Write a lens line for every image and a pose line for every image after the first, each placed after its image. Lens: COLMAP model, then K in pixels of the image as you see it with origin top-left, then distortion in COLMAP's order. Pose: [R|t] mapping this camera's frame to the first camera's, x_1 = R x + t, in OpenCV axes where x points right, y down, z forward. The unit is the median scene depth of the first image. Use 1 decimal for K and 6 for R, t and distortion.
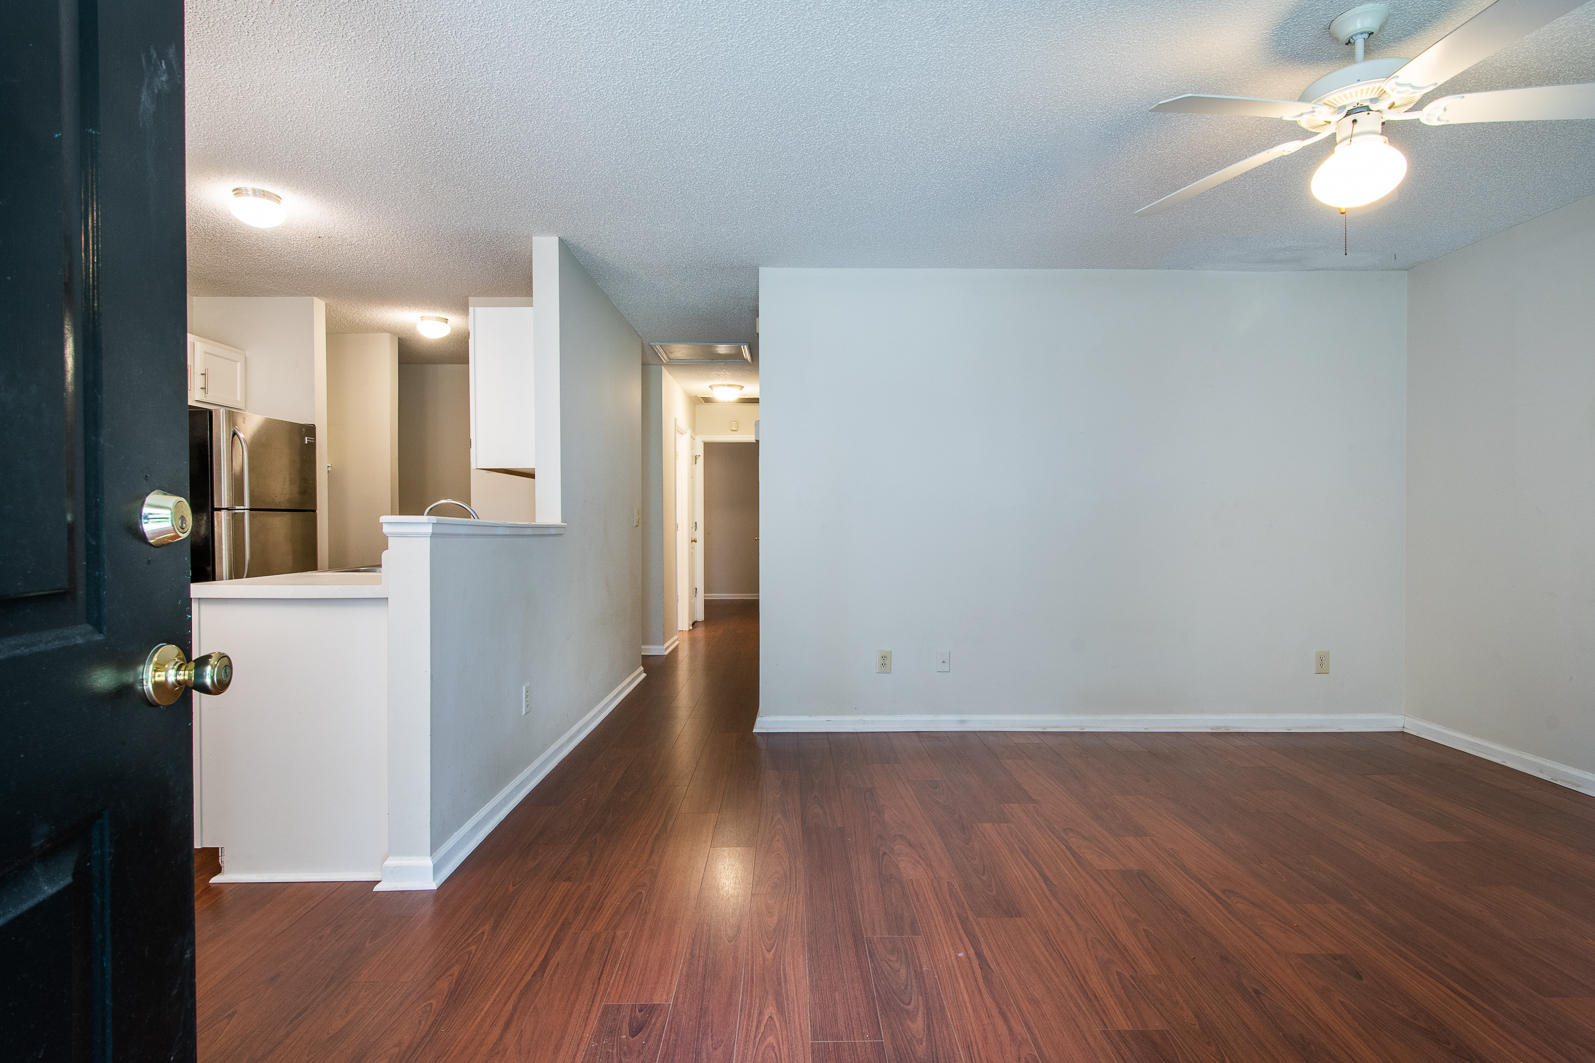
lens RADIAL K [[809.7, 0, 807.3], [0, 809.7, 531.3], [0, 0, 1]] dist [0.000153, -0.001627]
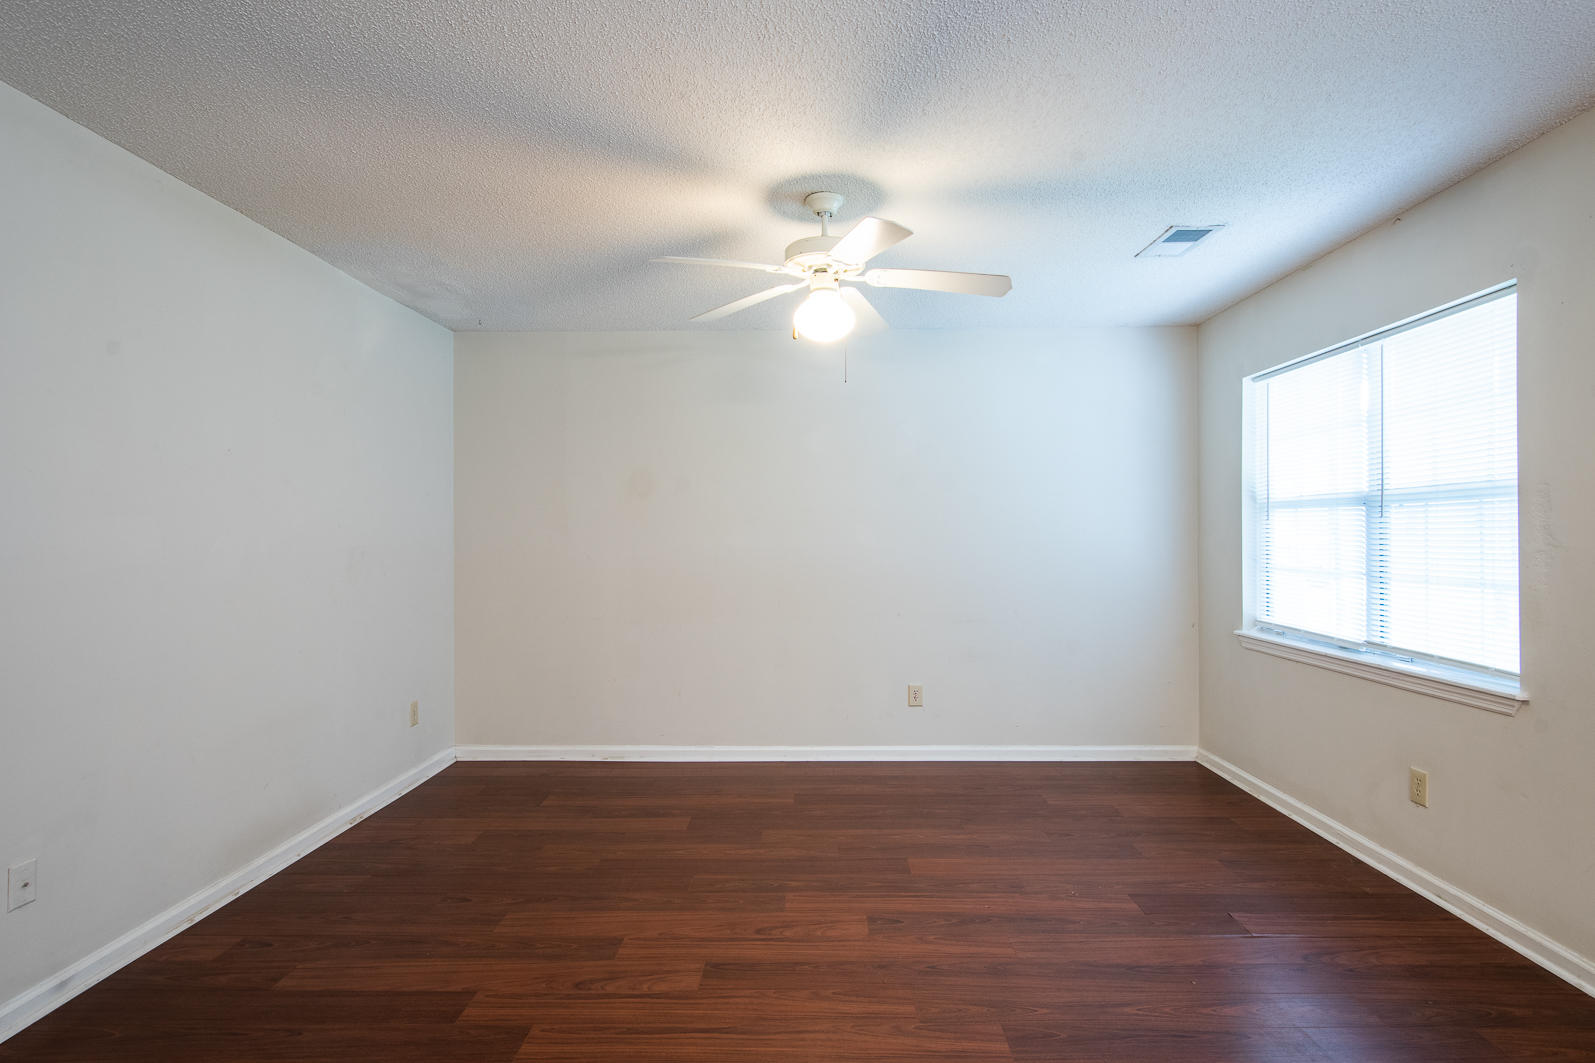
lens RADIAL K [[799.6, 0, 801.2], [0, 799.6, 529.7], [0, 0, 1]] dist [0.001675, -0.000741]
pose [[0.032714, 0.003410, 0.999459, -0.443360], [0.012981, 0.999908, -0.003836, -0.069770], [-0.999380, 0.013099, 0.032667, 0.733494]]
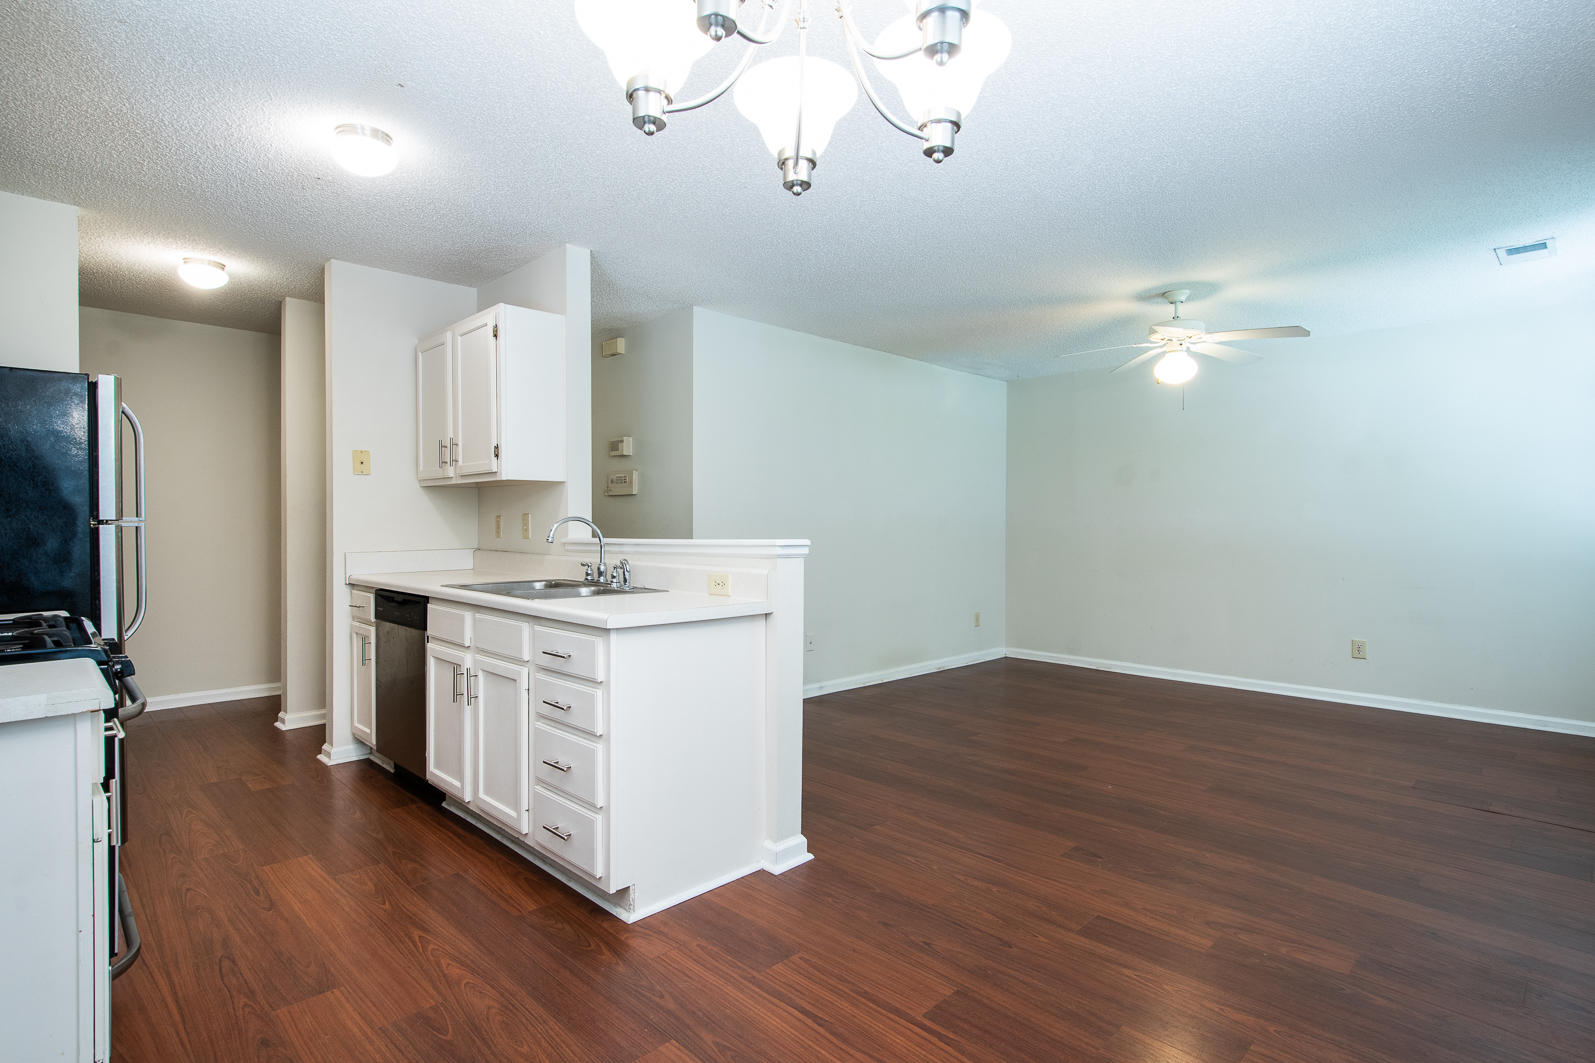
lens RADIAL K [[799.6, 0, 801.2], [0, 799.6, 529.7], [0, 0, 1]] dist [0.001675, -0.000741]
pose [[0.723097, -0.002997, 0.690740, -1.027291], [0.002518, 0.999995, 0.001703, -0.027531], [-0.690742, 0.000508, 0.723101, 0.142858]]
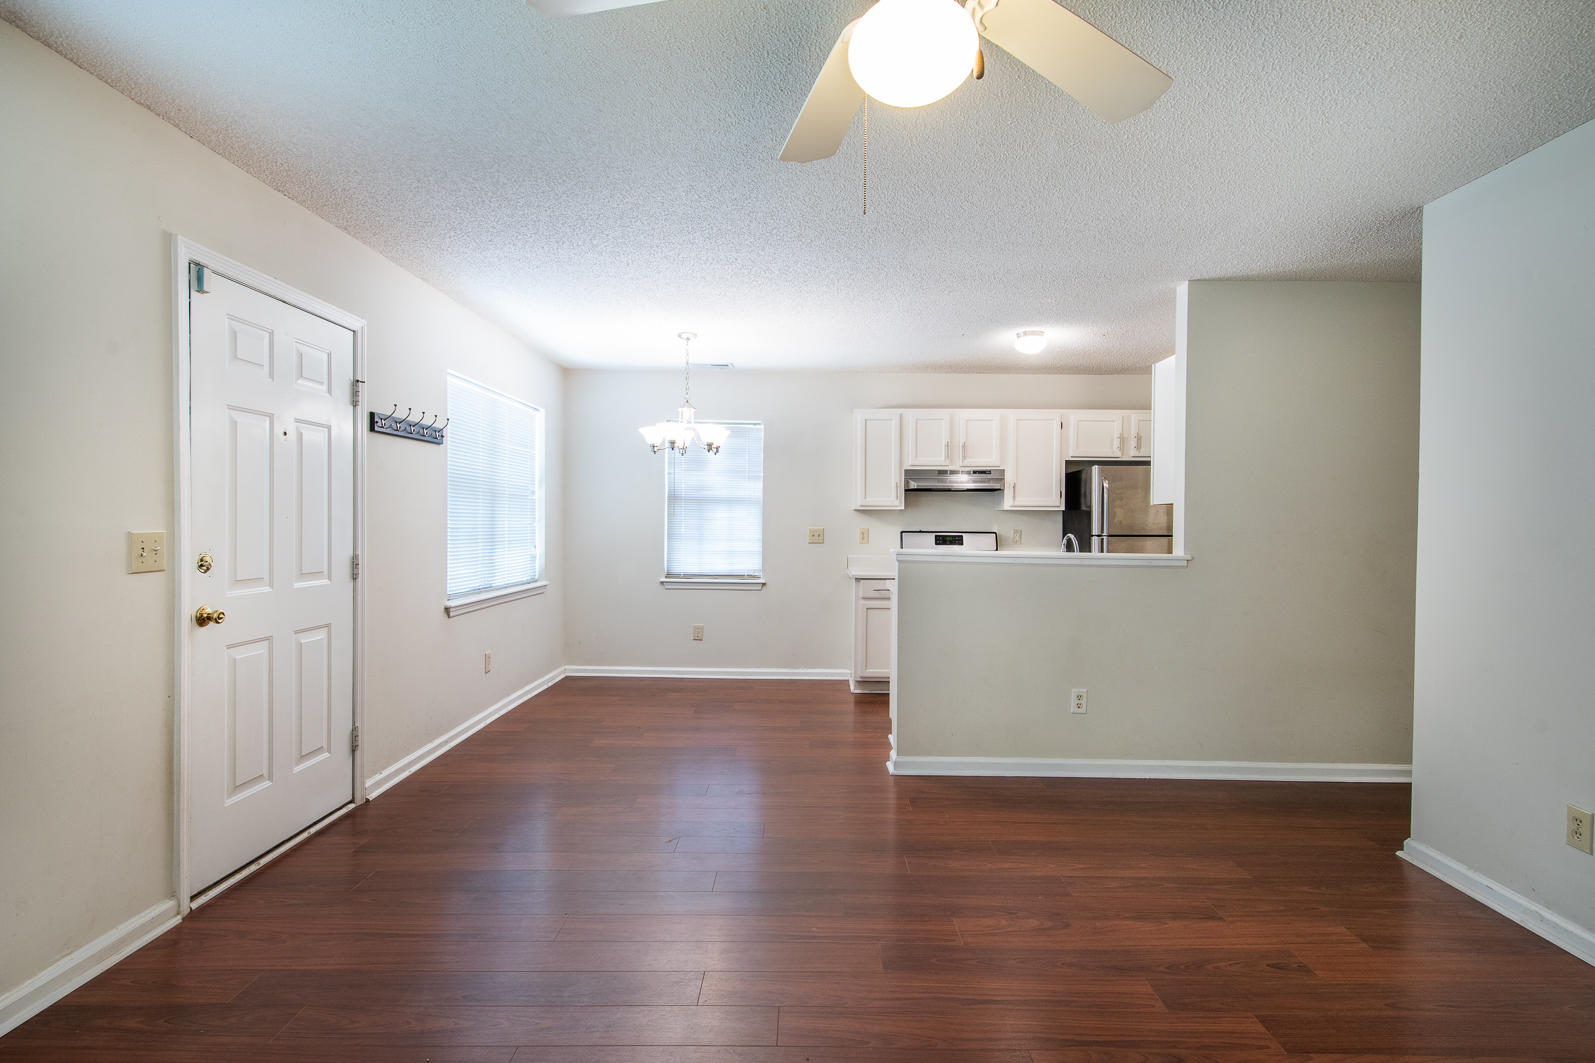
lens RADIAL K [[795.6, 0, 797.5], [0, 795.6, 531.5], [0, 0, 1]] dist [0.000889, -0.000161]
pose [[-0.028211, 0.012288, -0.999526, 0.943279], [-0.016681, 0.999779, 0.012762, -0.058759], [0.999463, 0.017033, -0.028000, 0.687611]]
